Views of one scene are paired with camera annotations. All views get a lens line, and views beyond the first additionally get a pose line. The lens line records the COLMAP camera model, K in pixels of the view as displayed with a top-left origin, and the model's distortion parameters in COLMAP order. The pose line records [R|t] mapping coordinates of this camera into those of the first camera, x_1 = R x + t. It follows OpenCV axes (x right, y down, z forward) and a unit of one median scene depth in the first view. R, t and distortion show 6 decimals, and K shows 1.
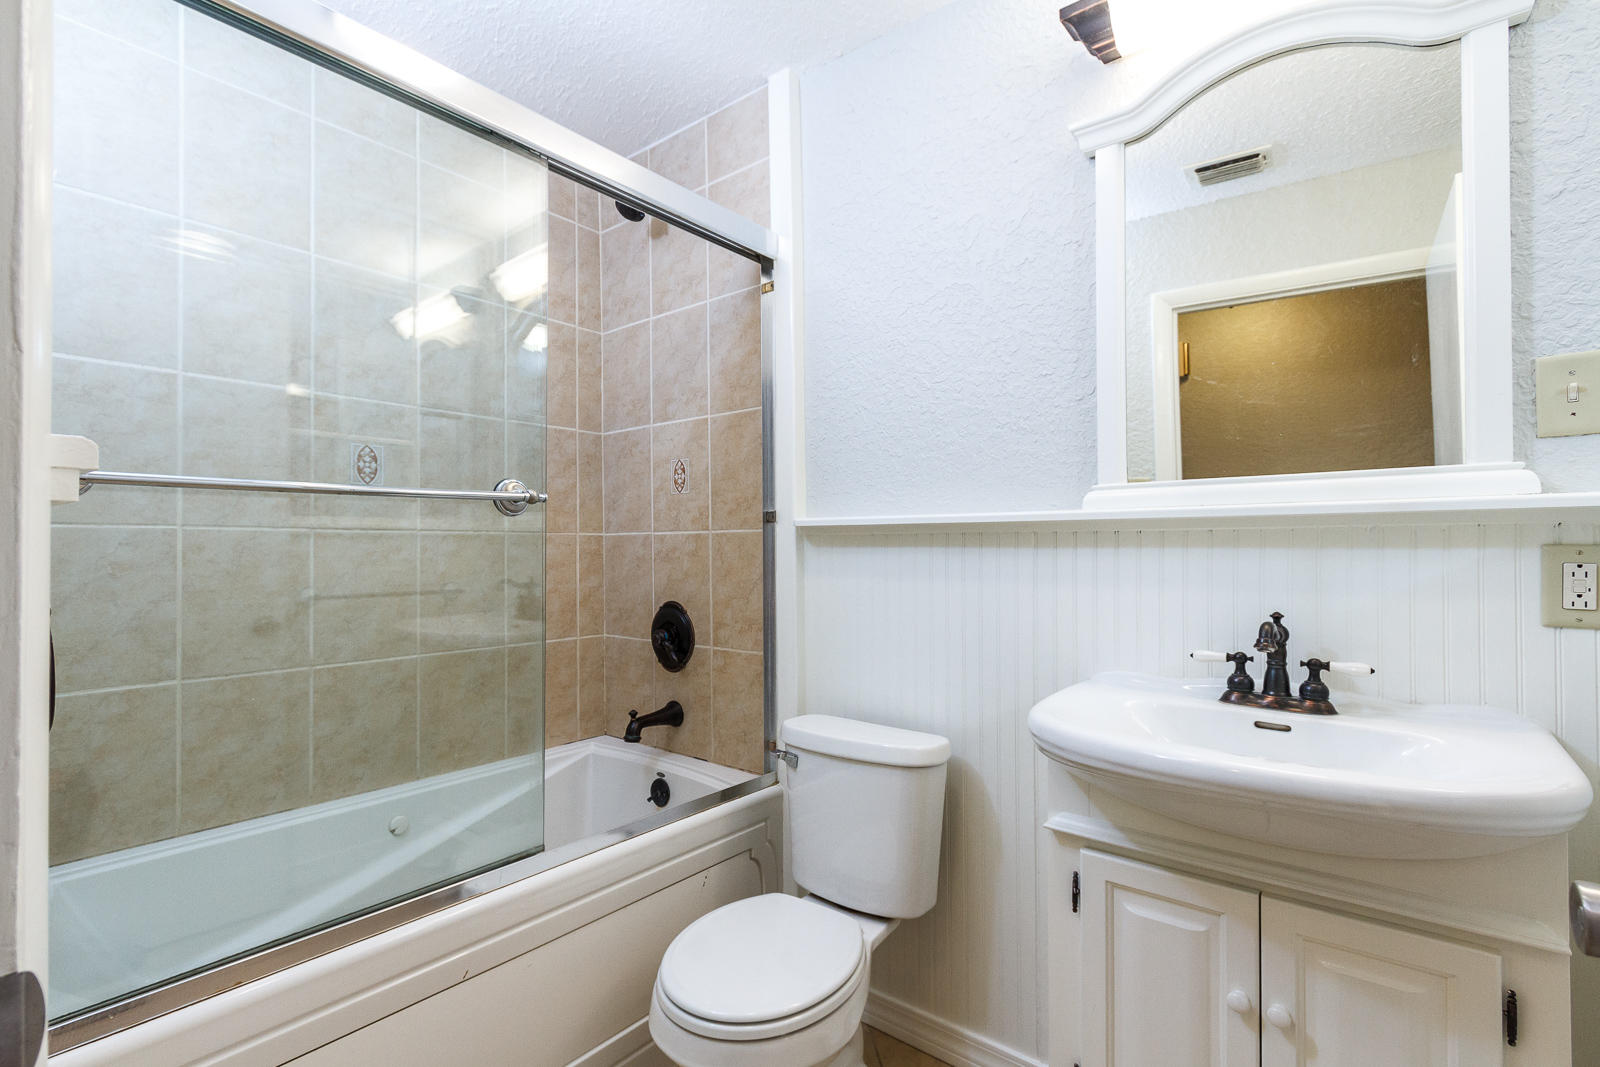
lens RADIAL K [[738.7, 0, 794.2], [0, 738.7, 543.7], [0, 0, 1]] dist [0.001550, -0.001017]
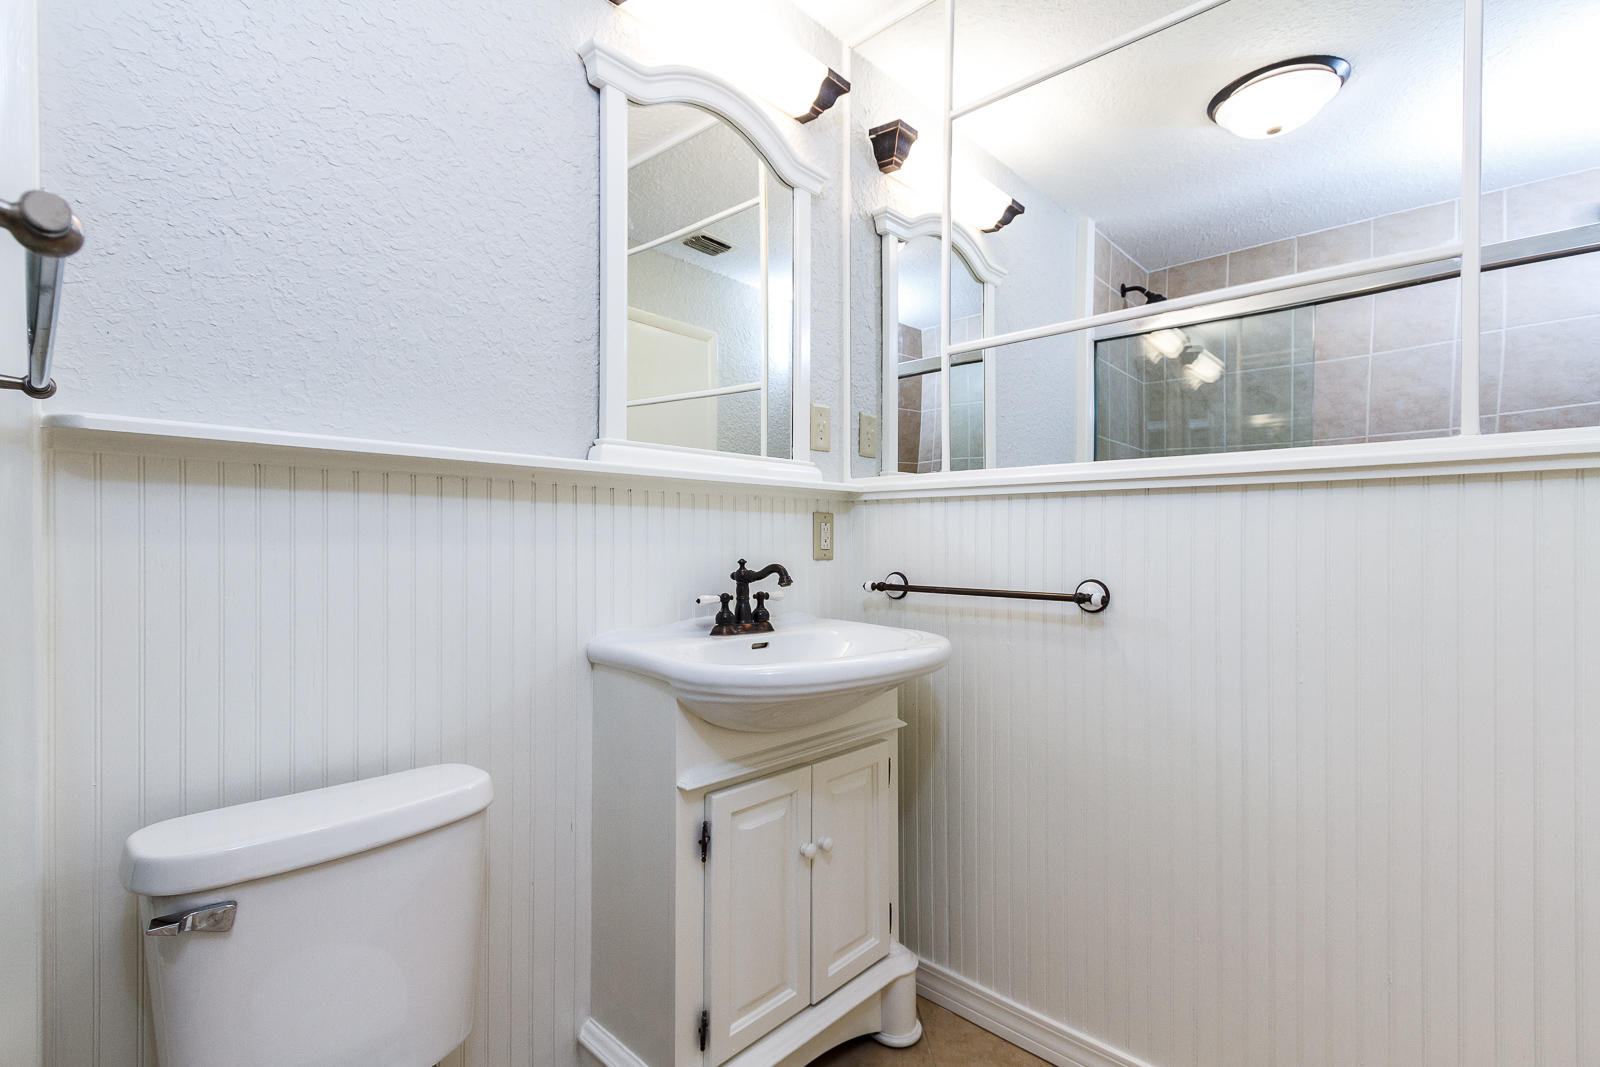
lens RADIAL K [[738.7, 0, 794.2], [0, 738.7, 543.7], [0, 0, 1]] dist [0.001550, -0.001017]
pose [[0.079560, -0.006739, 0.996807, -0.625009], [-0.014262, 0.999867, 0.007898, 0.054617], [-0.996728, -0.014845, 0.079454, 0.812704]]
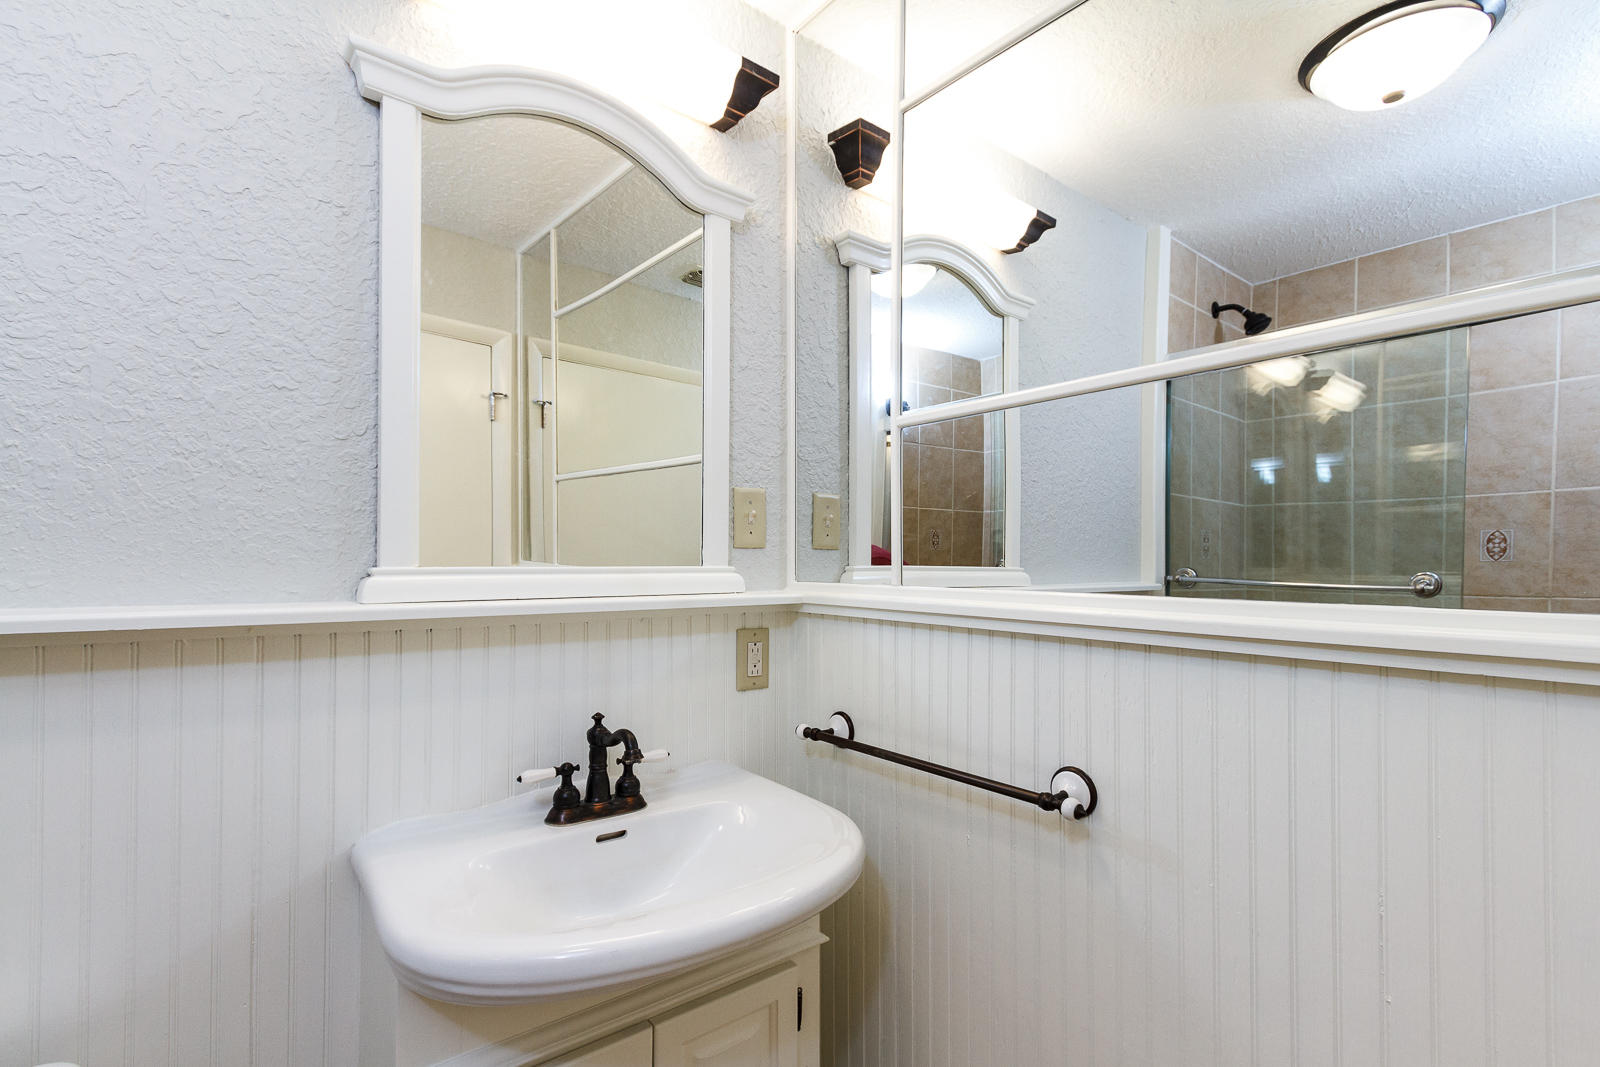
lens RADIAL K [[758.3, 0, 811.4], [0, 758.3, 553.2], [0, 0, 1]] dist [0.009563, -0.004396]
pose [[0.204669, 0.011895, 0.978759, -0.262377], [-0.017353, 0.999813, -0.008523, -0.112865], [-0.978677, -0.015240, 0.204837, 0.531640]]
